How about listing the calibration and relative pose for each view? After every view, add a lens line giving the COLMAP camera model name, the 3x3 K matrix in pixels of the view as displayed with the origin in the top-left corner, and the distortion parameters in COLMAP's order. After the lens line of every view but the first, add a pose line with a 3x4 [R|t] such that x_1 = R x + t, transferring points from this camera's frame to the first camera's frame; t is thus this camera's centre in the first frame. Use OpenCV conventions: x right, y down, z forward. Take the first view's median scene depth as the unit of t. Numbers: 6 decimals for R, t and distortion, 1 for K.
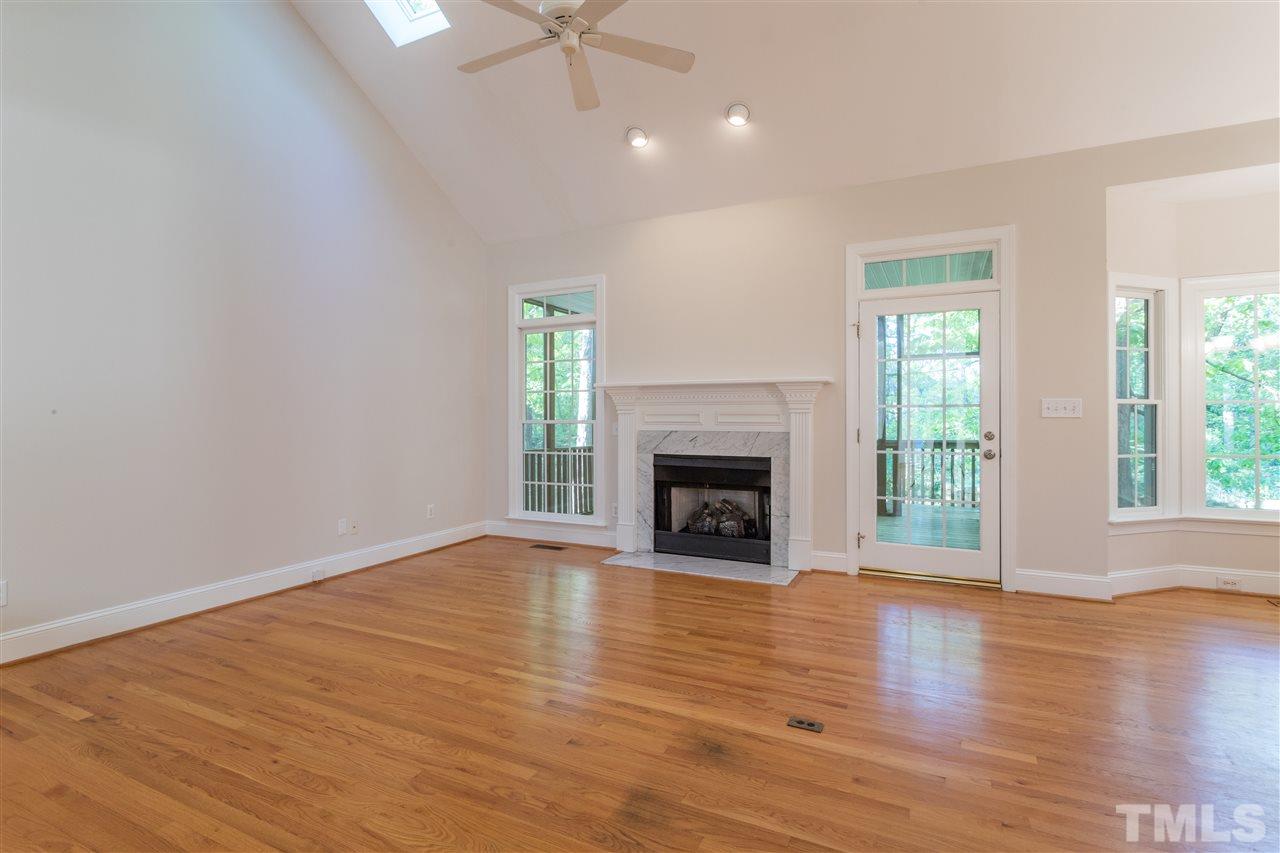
lens RADIAL K [[608.0, 0, 636.9], [0, 608.0, 413.1], [0, 0, 1]] dist [0.002292, 0.000750]
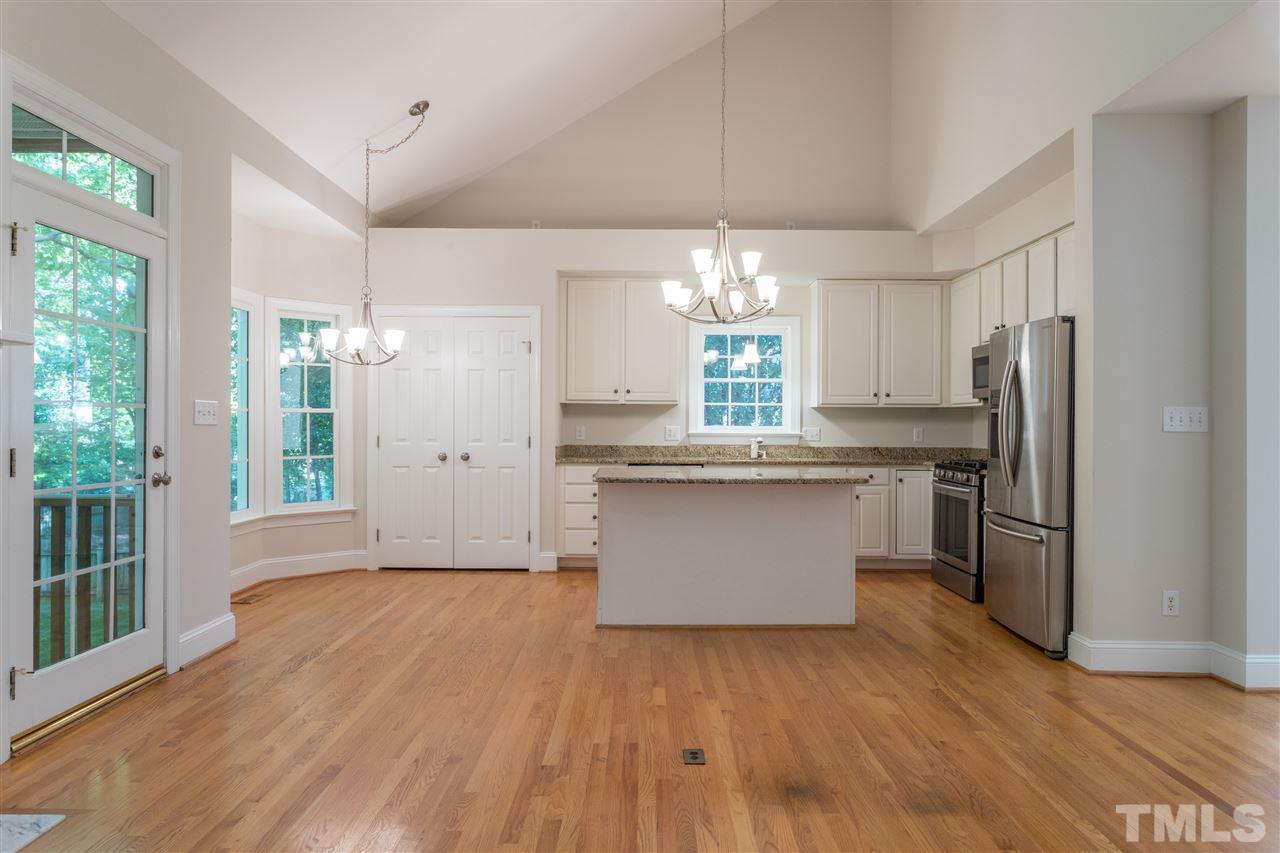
lens RADIAL K [[800.6, 0, 640.0], [0, 800.6, 426.5], [0, 0, 1]] dist [-0.007435, 0.000278]
pose [[-0.430248, 0.004016, 0.902702, -0.386880], [0.005368, 0.999984, -0.001890, 0.012157], [-0.902695, 0.004032, -0.430262, 0.782102]]
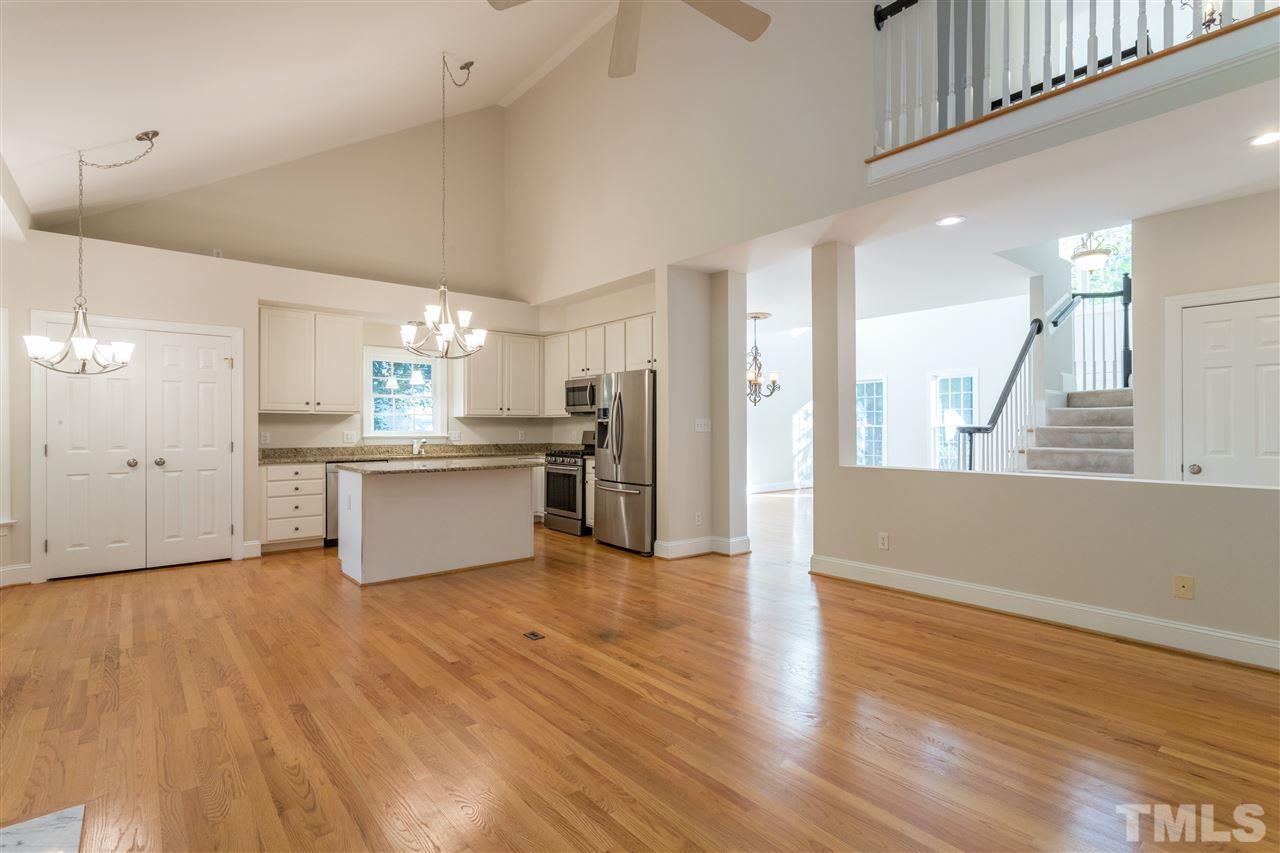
lens RADIAL K [[608.8, 0, 640.0], [0, 608.8, 426.5], [0, 0, 1]] dist [0.003667, 0.000660]
pose [[-0.909830, 0.012181, 0.414803, -0.288085], [0.013501, 0.999909, 0.000250, 0.006603], [-0.414762, 0.005827, -0.909911, 1.108066]]
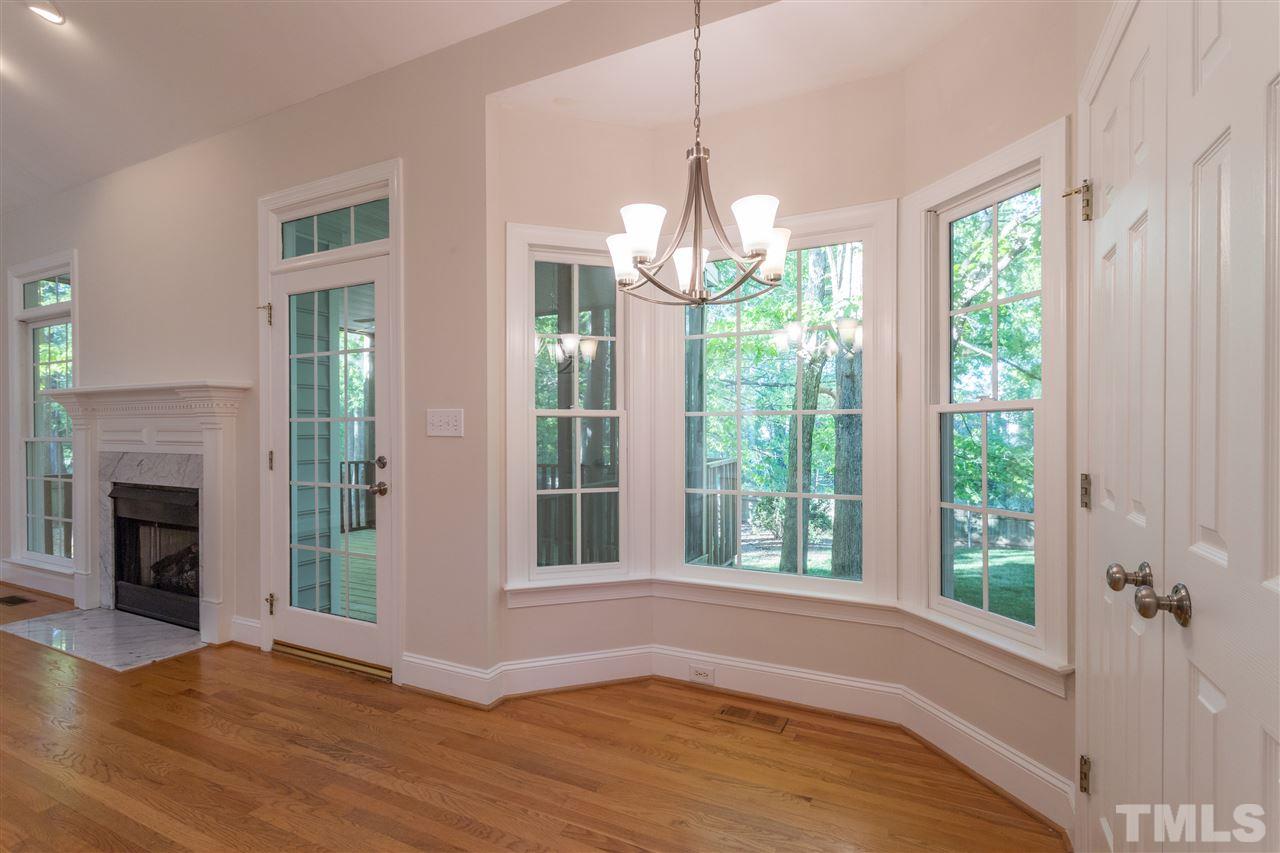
lens RADIAL K [[611.0, 0, 639.9], [0, 611.0, 430.9], [0, 0, 1]] dist [0.000464, -0.000128]
pose [[0.999975, -0.000260, -0.007061, 0.769014], [0.000327, 0.999955, 0.009438, -0.004651], [0.007058, -0.009440, 0.999931, 0.259742]]
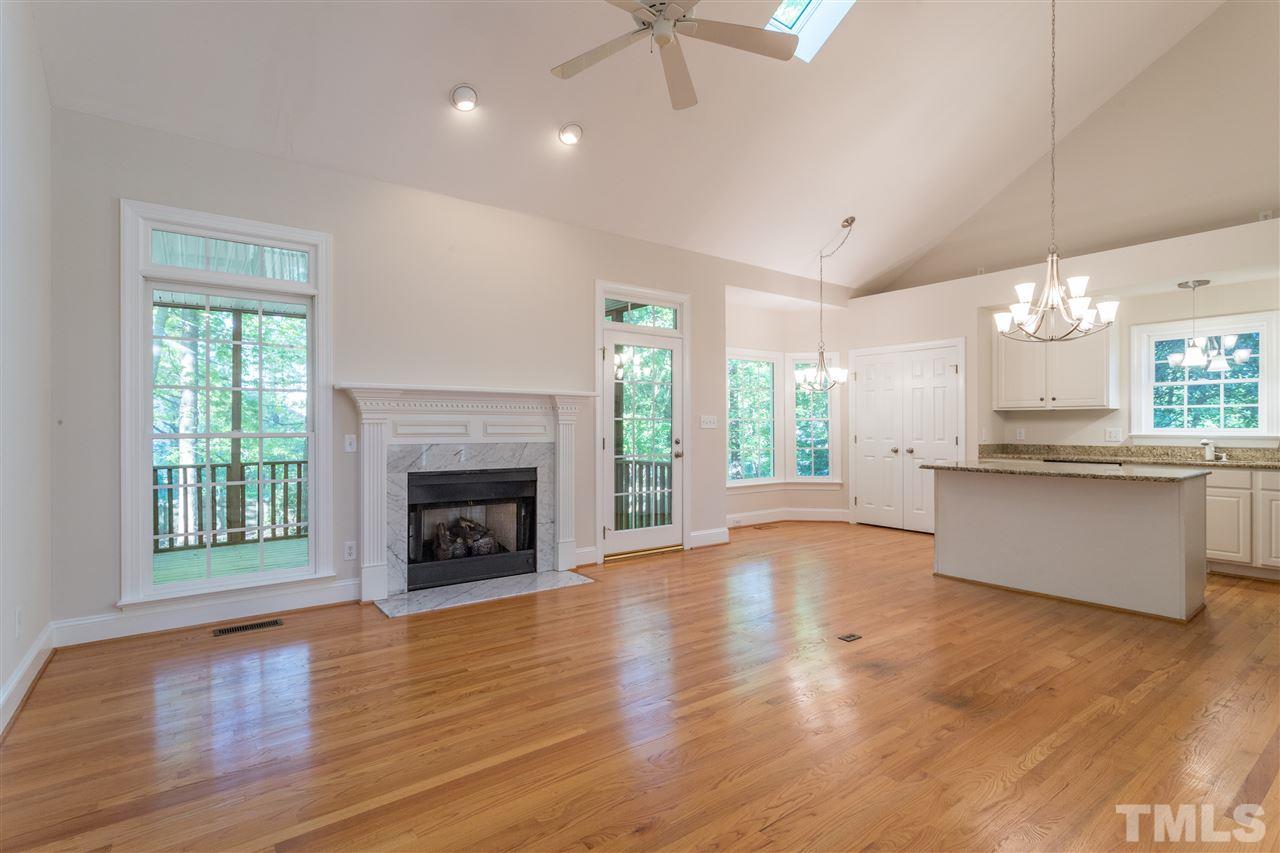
lens RADIAL K [[611.0, 0, 639.9], [0, 611.0, 430.9], [0, 0, 1]] dist [0.000464, -0.000128]
pose [[0.459708, 0.002411, 0.888067, -0.621178], [0.003344, 0.999985, -0.004446, 0.016561], [-0.888064, 0.005014, 0.459693, 0.373315]]
